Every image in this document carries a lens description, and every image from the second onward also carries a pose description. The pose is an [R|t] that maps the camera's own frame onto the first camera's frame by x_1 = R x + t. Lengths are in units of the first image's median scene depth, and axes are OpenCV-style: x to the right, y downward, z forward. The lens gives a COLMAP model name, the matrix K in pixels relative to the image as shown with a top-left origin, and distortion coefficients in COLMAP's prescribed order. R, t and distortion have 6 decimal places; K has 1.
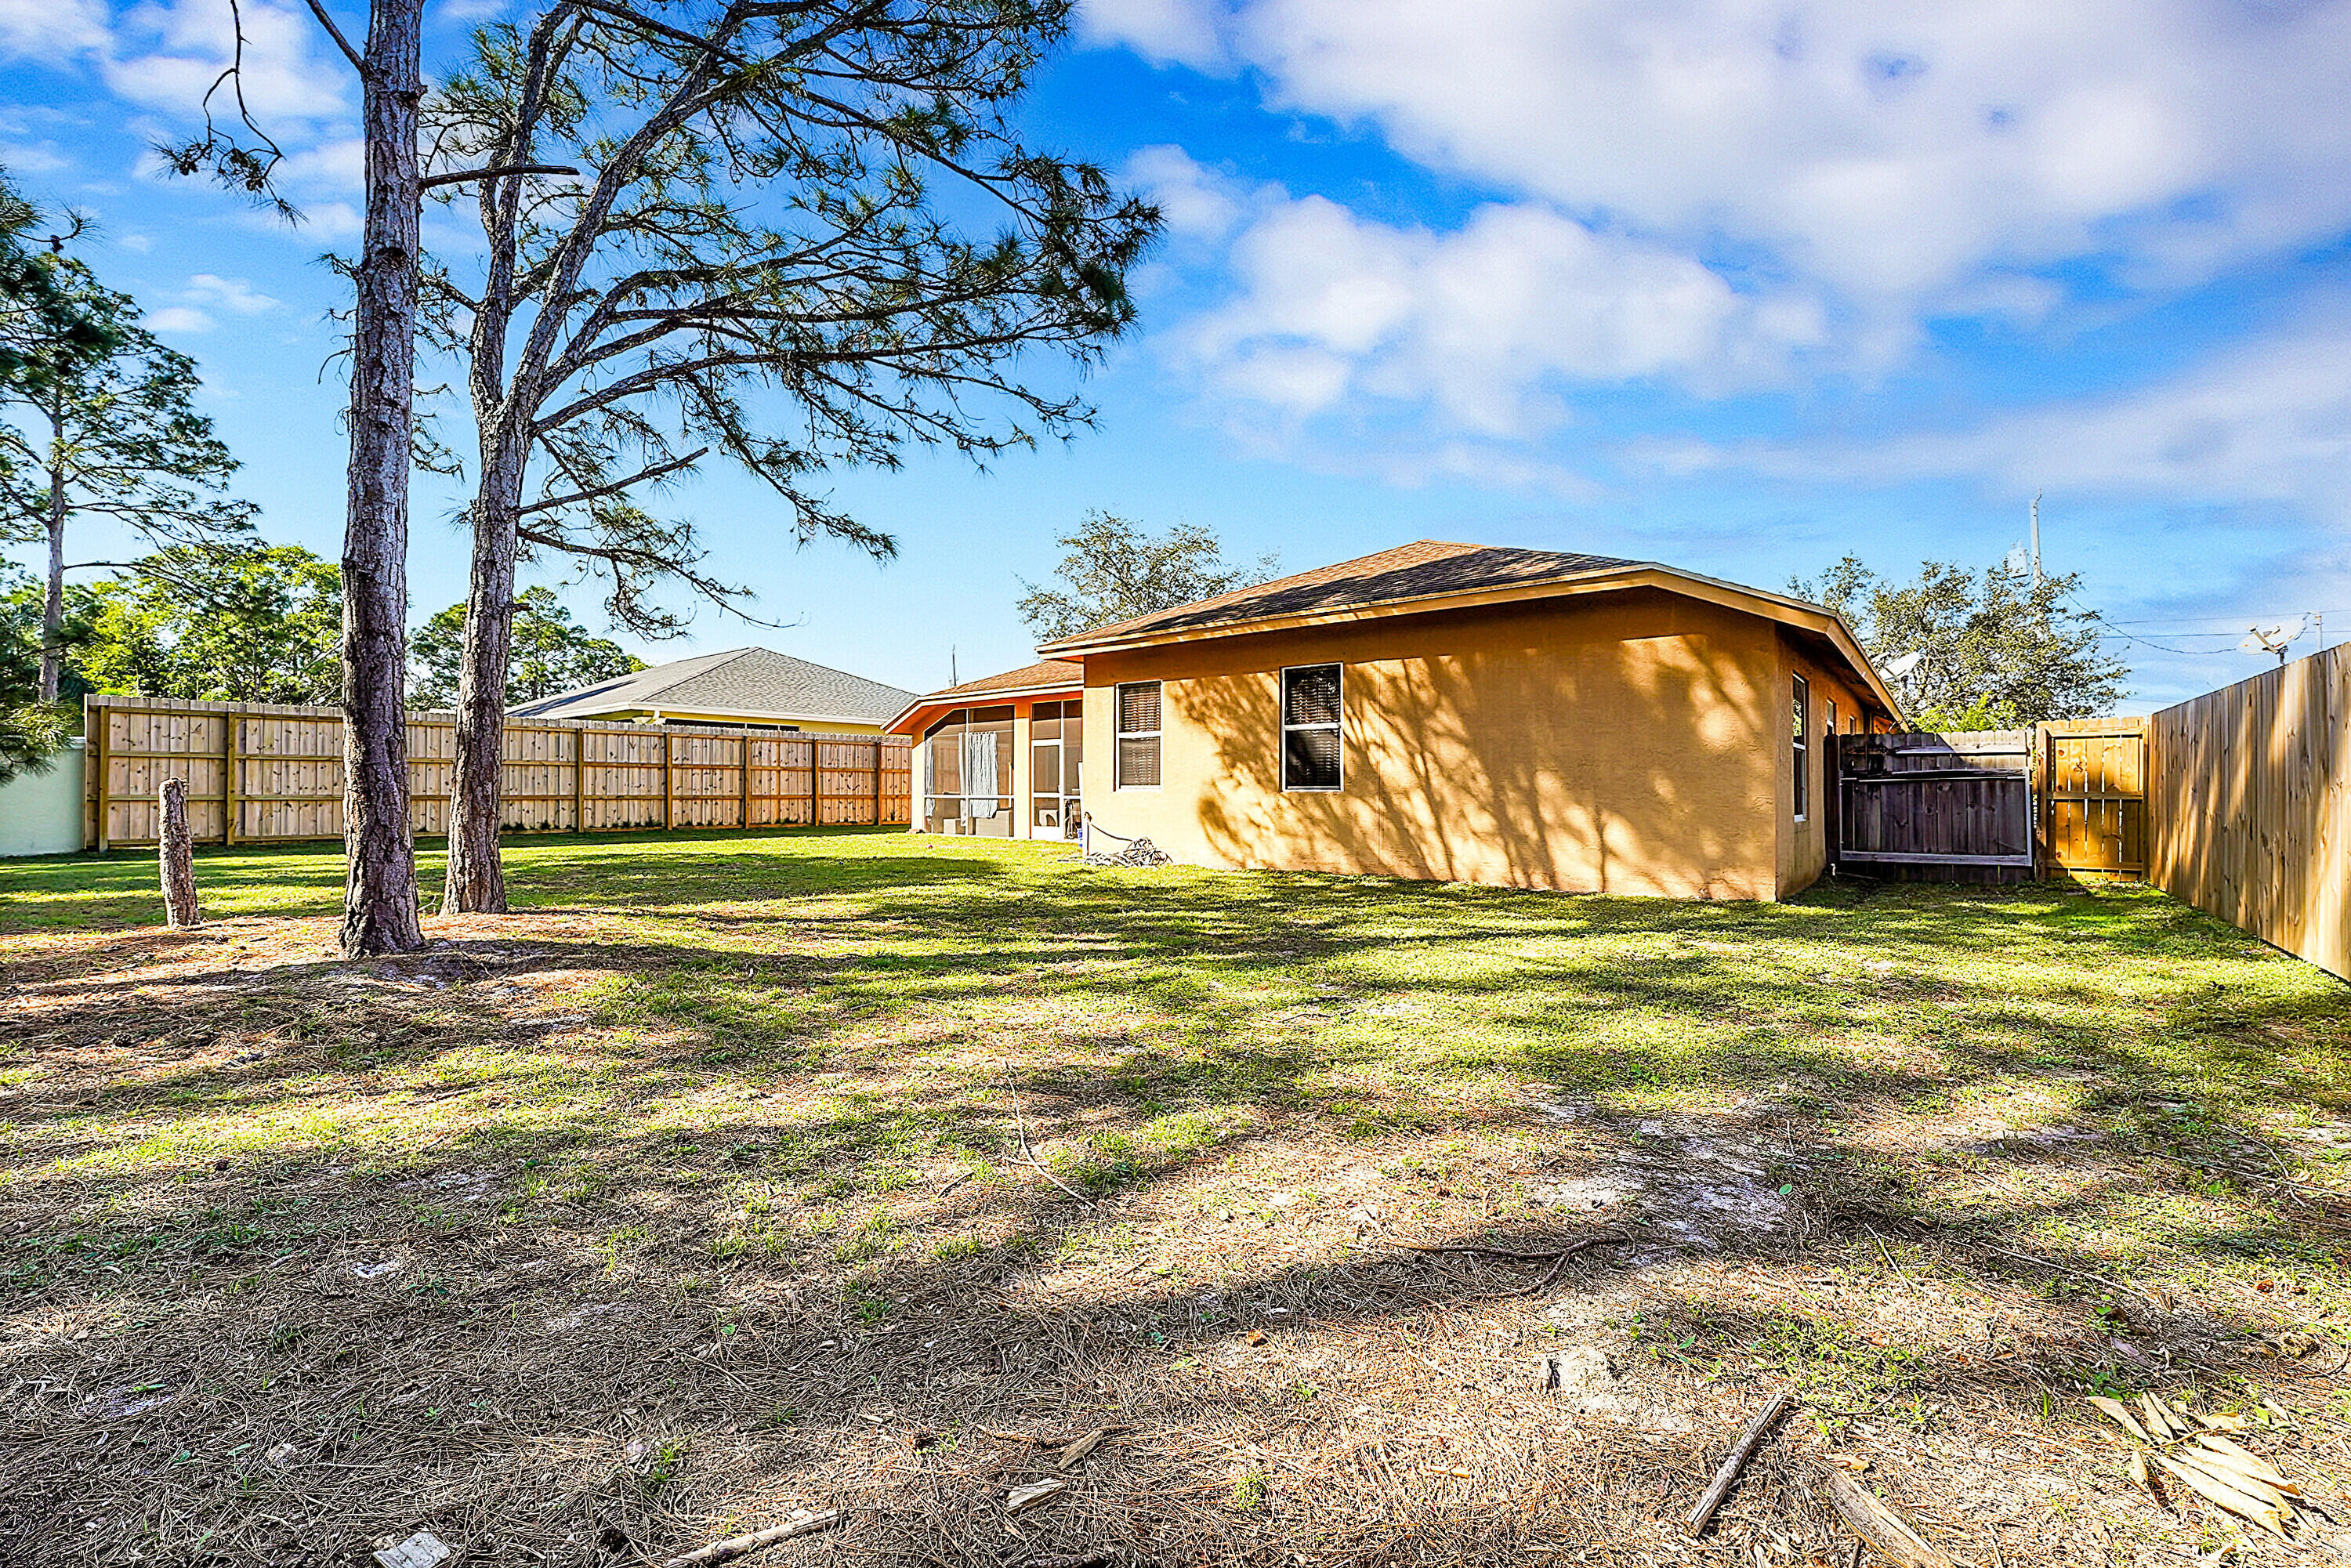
lens RADIAL K [[961.6, 0, 1182.6], [0, 961.6, 787.0], [0, 0, 1]] dist [-0.024373, -0.000013]
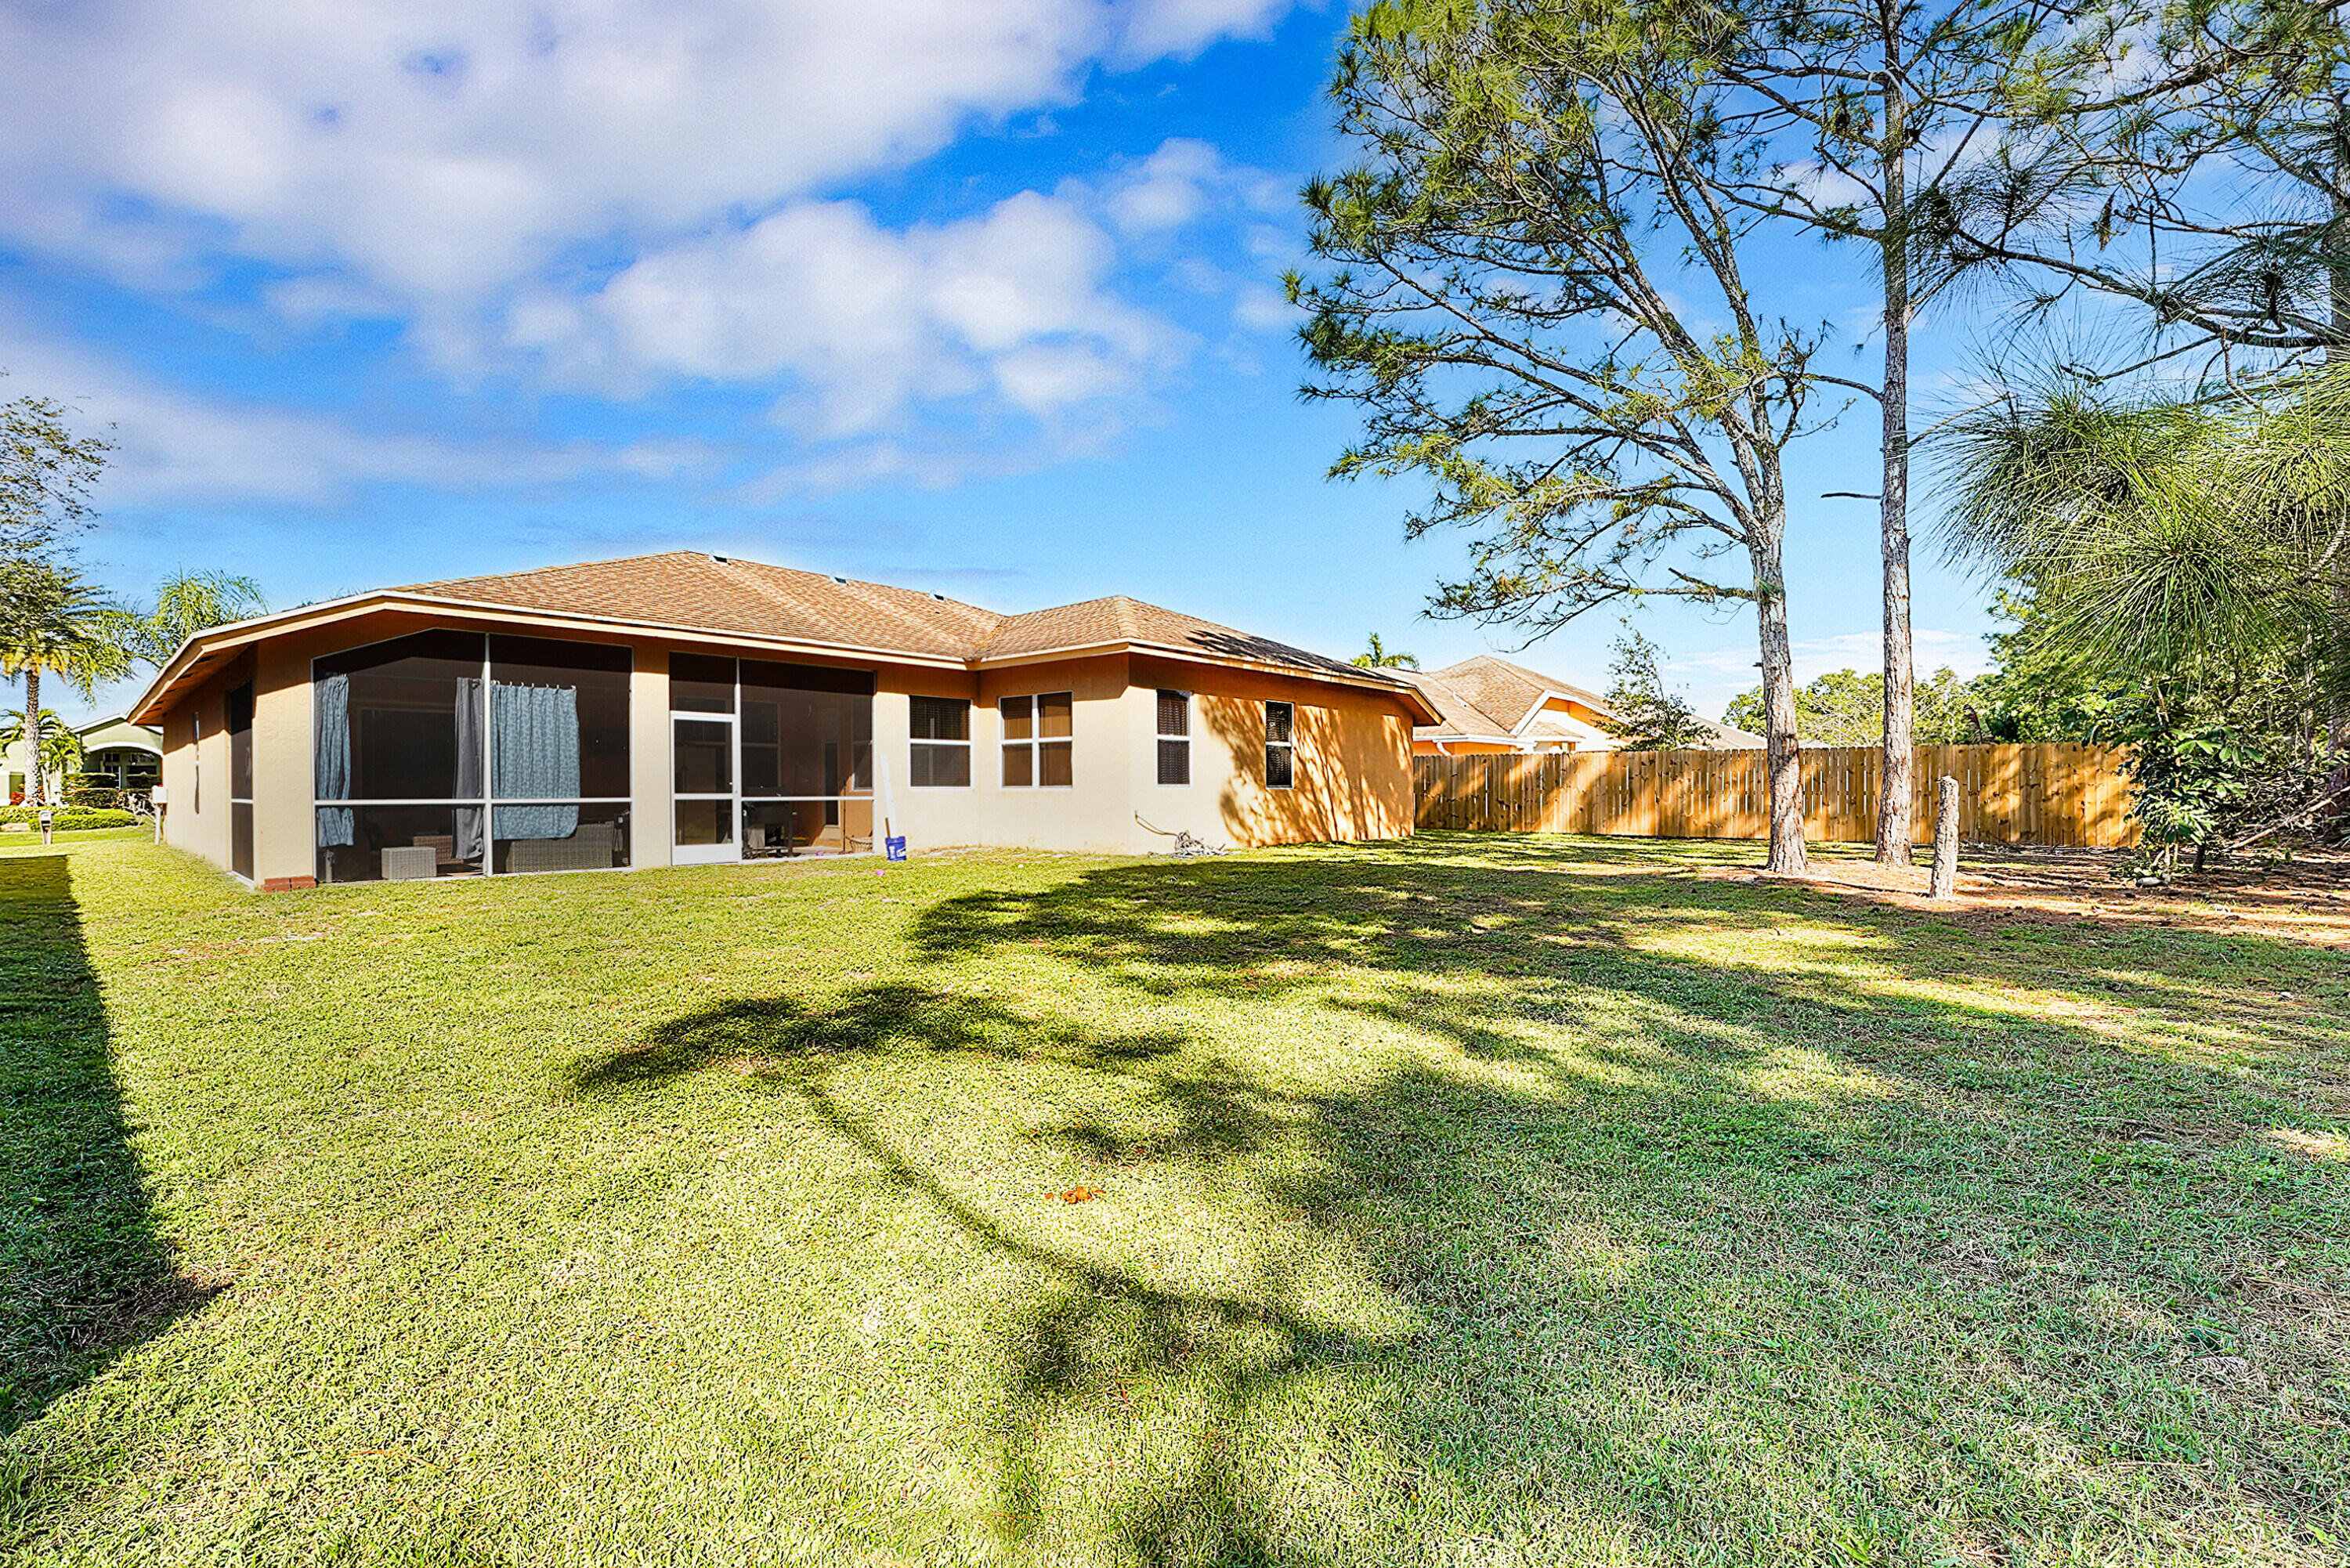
lens RADIAL K [[961.1, 0, 1184.6], [0, 961.1, 783.2], [0, 0, 1]] dist [-0.024373, -0.000013]
pose [[0.072541, 0.009199, 0.997323, -1.255942], [-0.001509, 0.999957, -0.009114, 0.009360], [-0.997364, -0.000844, 0.072552, 0.988743]]
